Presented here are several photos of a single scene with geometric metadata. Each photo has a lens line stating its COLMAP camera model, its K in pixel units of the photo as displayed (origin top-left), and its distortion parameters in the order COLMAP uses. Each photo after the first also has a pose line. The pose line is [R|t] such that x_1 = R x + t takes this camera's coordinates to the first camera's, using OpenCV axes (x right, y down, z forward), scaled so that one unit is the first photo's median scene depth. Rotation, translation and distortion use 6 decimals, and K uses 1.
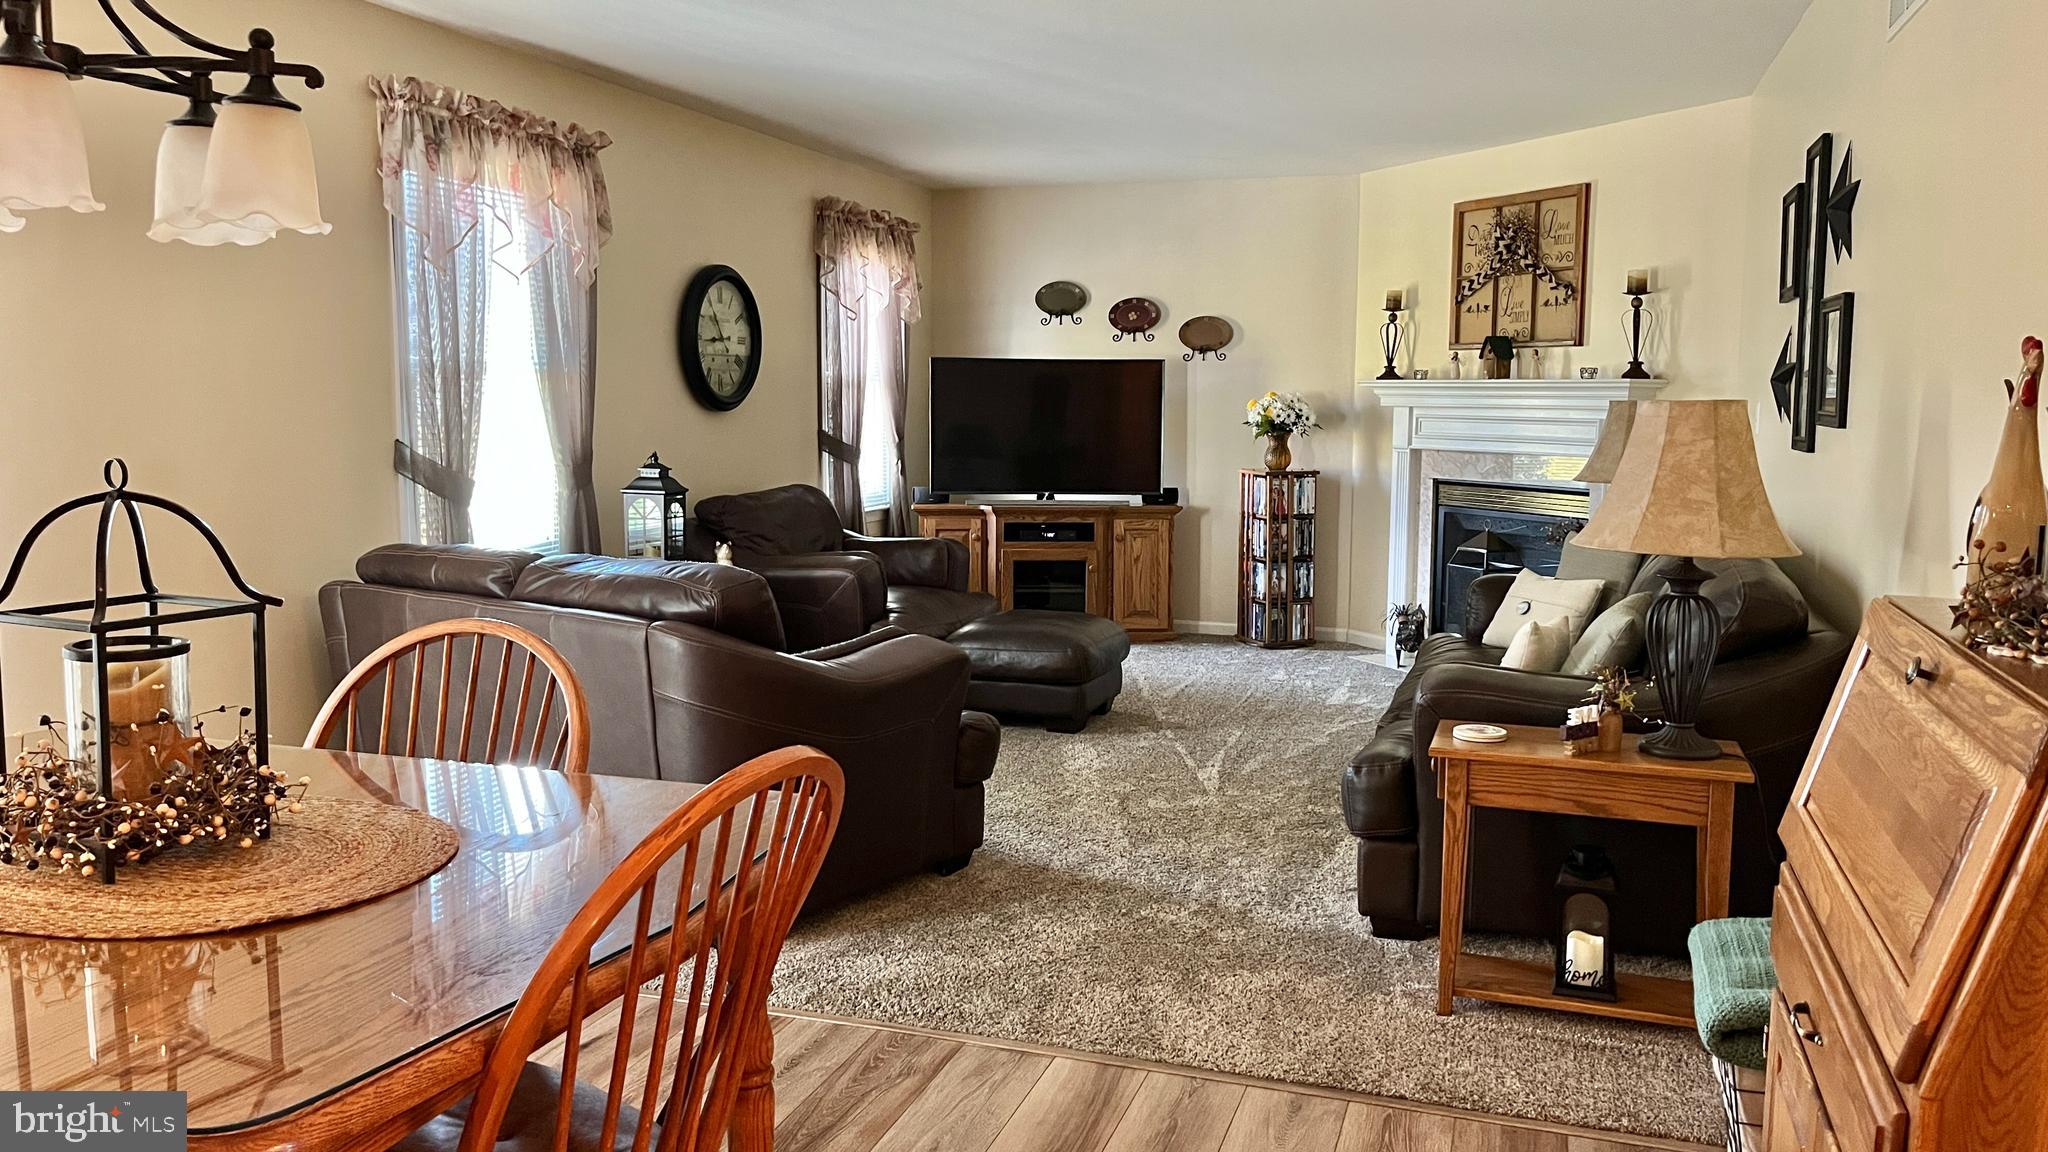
lens RADIAL K [[1522.1, 0, 1024.0], [0, 1522.1, 576.0], [0, 0, 1]] dist [-0.116511, 0.000025]
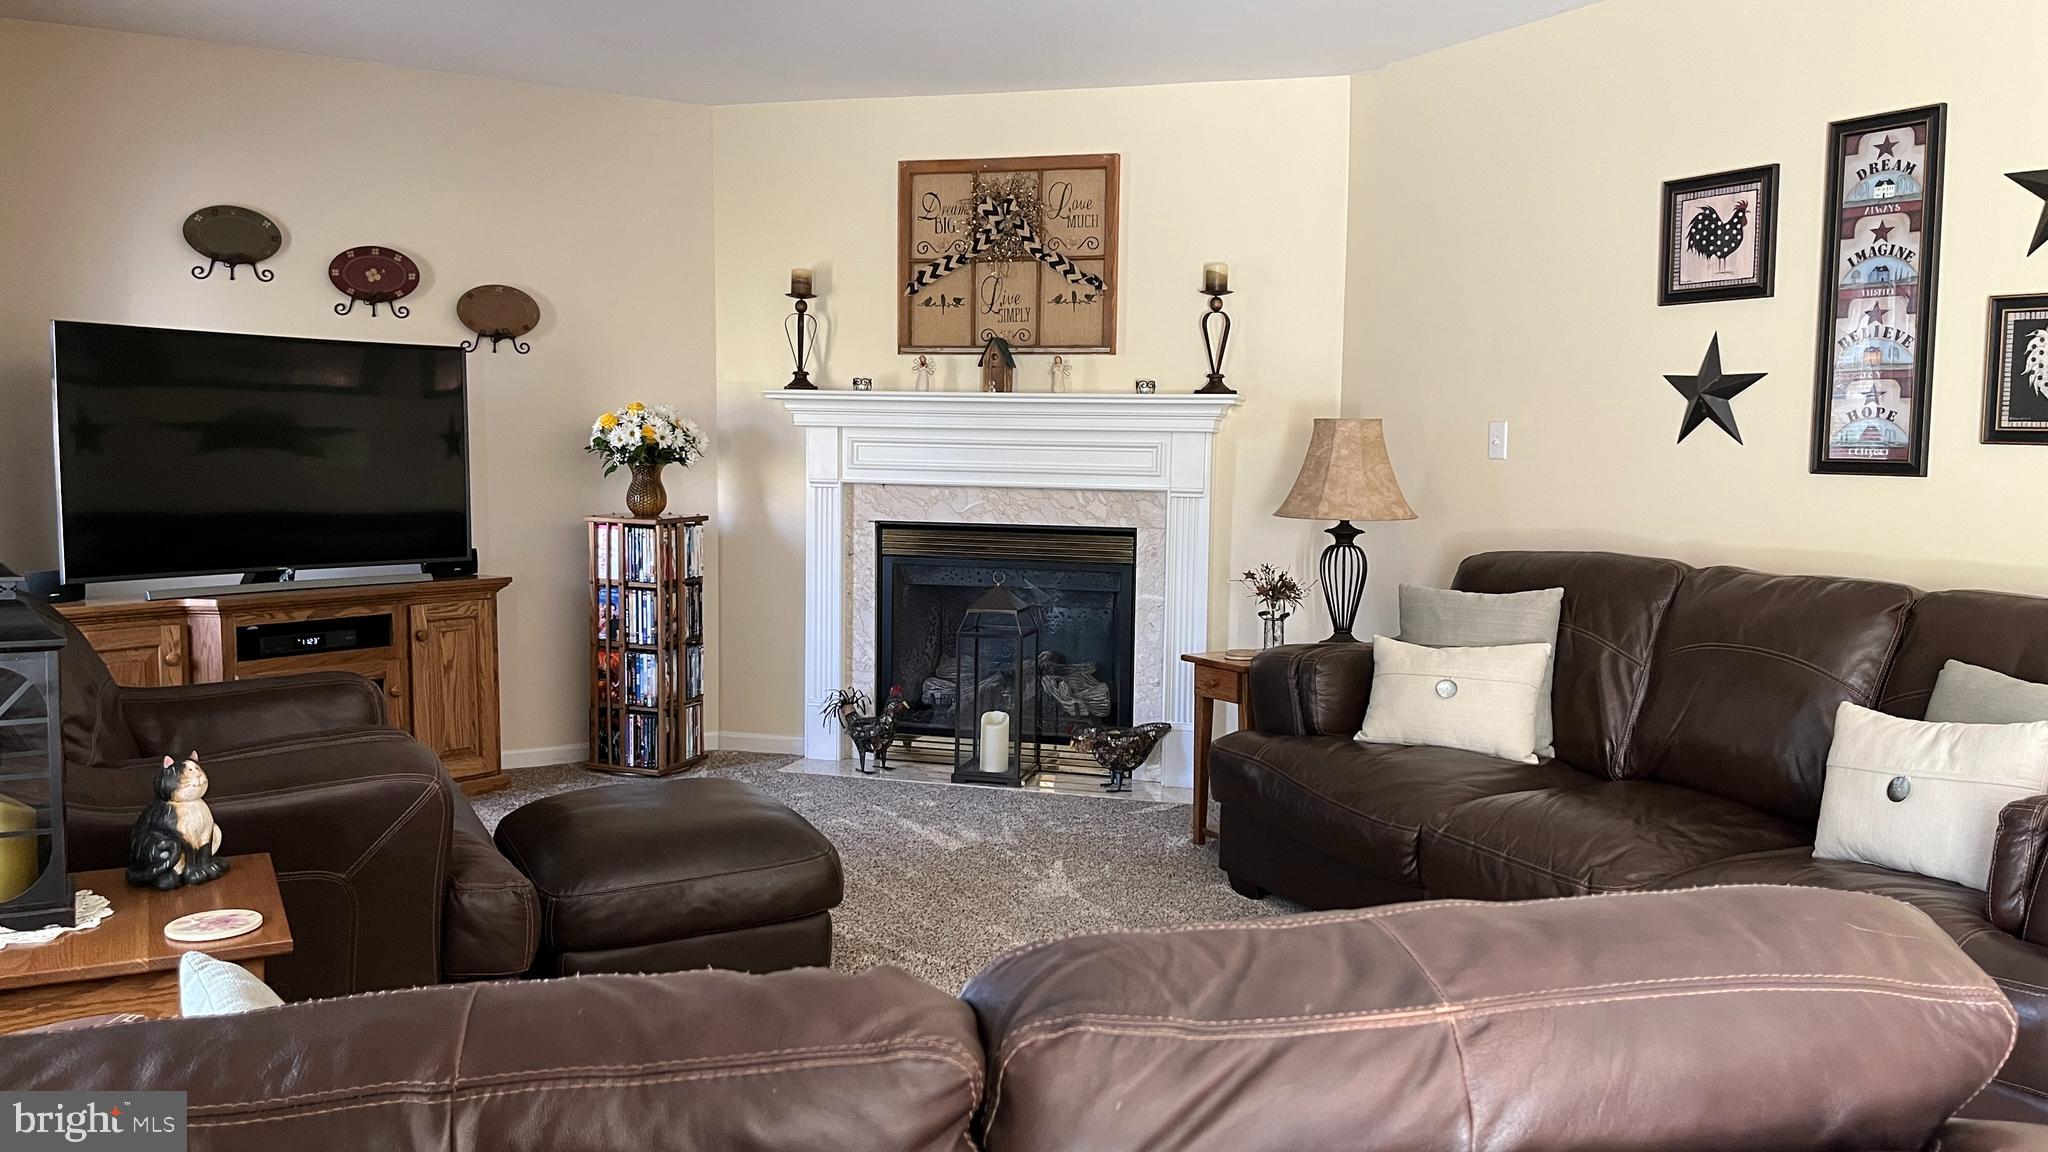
lens RADIAL K [[1493.9, 0, 1024.3], [0, 1493.9, 530.9], [0, 0, 1]] dist [0.002880, 0.003482]
pose [[0.651899, -0.040322, 0.757233, -0.239708], [0.068959, 0.997600, -0.006245, -0.047728], [-0.755164, 0.056289, 0.653115, 0.432382]]
